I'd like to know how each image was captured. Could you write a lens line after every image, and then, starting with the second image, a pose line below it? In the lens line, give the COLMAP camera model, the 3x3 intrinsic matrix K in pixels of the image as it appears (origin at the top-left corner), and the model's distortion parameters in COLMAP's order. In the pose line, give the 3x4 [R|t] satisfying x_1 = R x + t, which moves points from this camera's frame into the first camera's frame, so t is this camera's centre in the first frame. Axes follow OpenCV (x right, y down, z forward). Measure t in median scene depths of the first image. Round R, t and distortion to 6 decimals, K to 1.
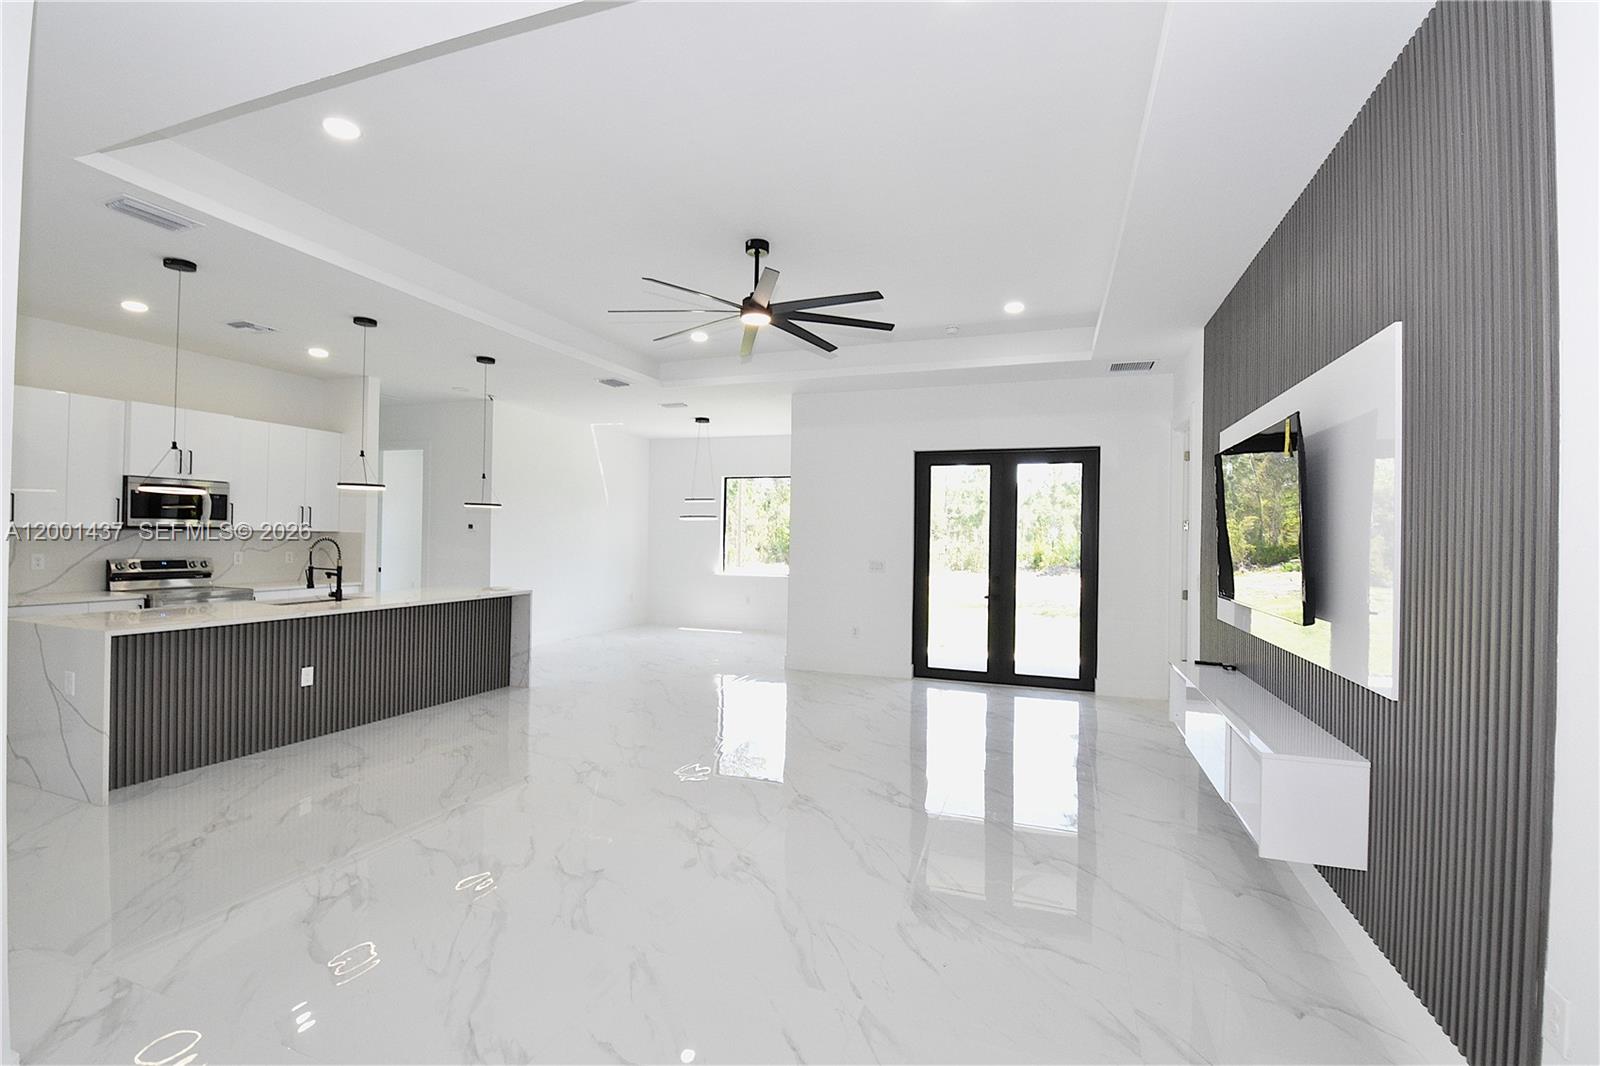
lens RADIAL K [[696.4, 0, 800.0], [0, 696.4, 533.0], [0, 0, 1]] dist [-0.002776, -0.000281]
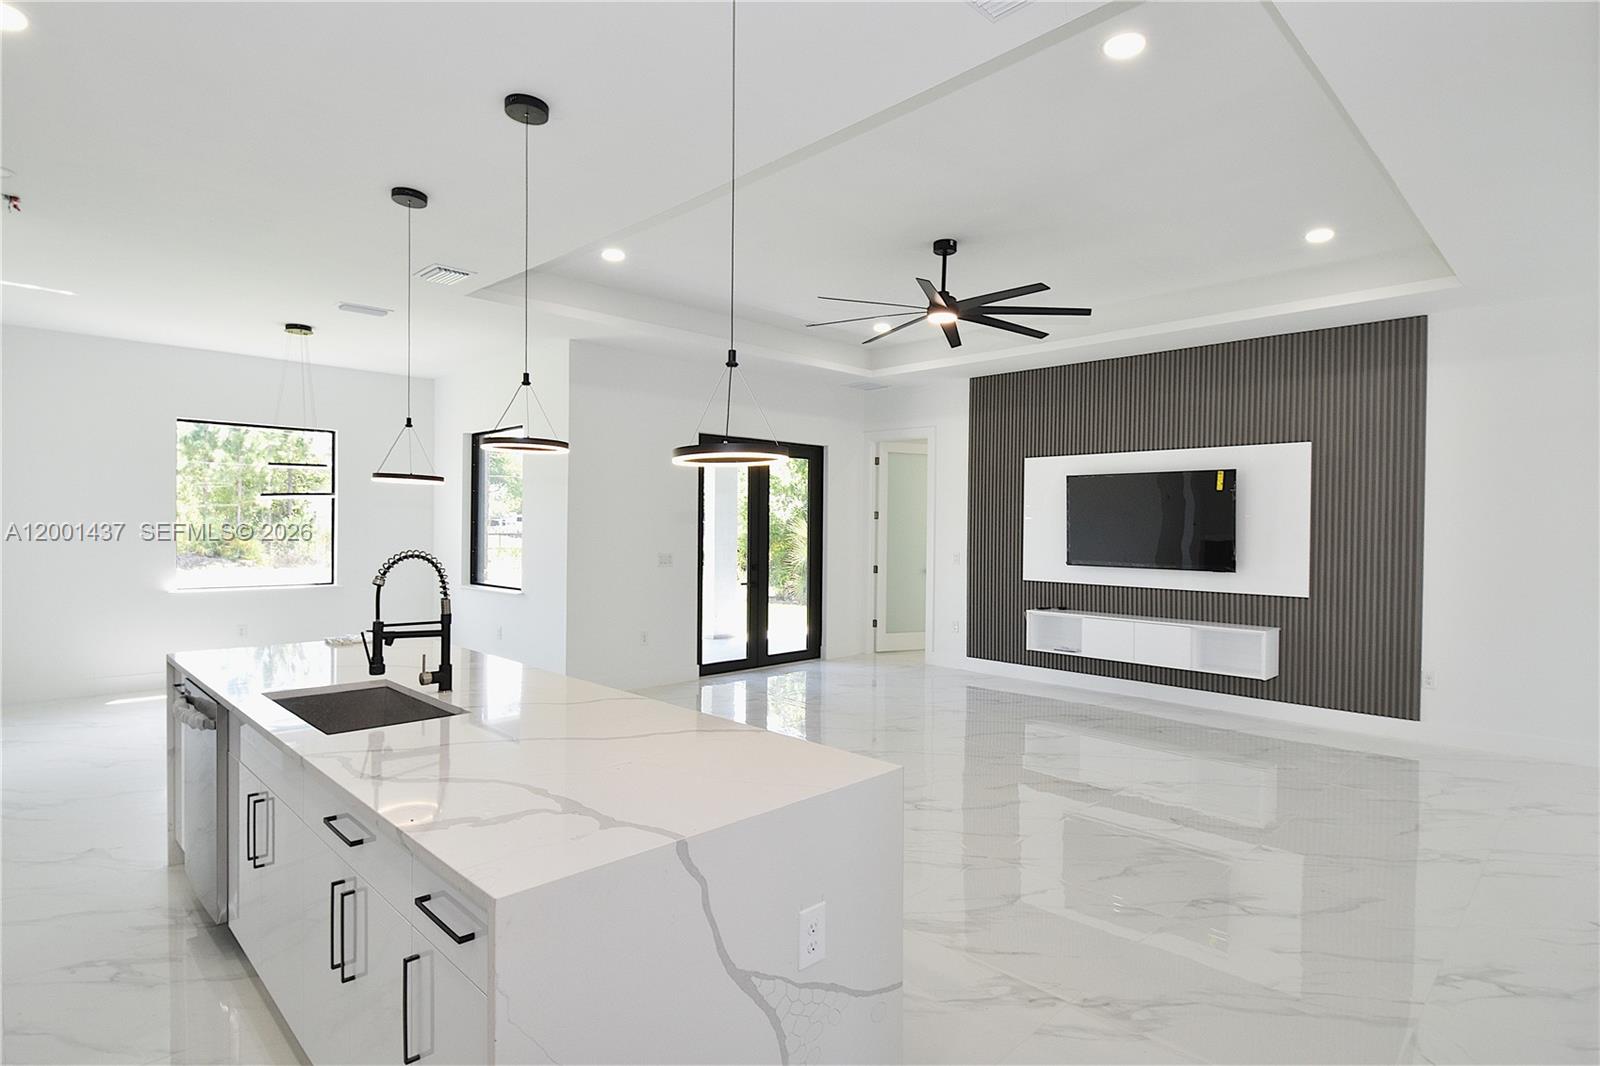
lens RADIAL K [[818.3, 0, 800.0], [0, 818.3, 533.0], [0, 0, 1]] dist [0.003530, 0.000639]
pose [[0.429430, -0.020326, 0.902871, -0.785123], [-0.007998, 0.999622, 0.026308, -0.015730], [-0.903065, -0.018519, 0.429105, 0.425686]]
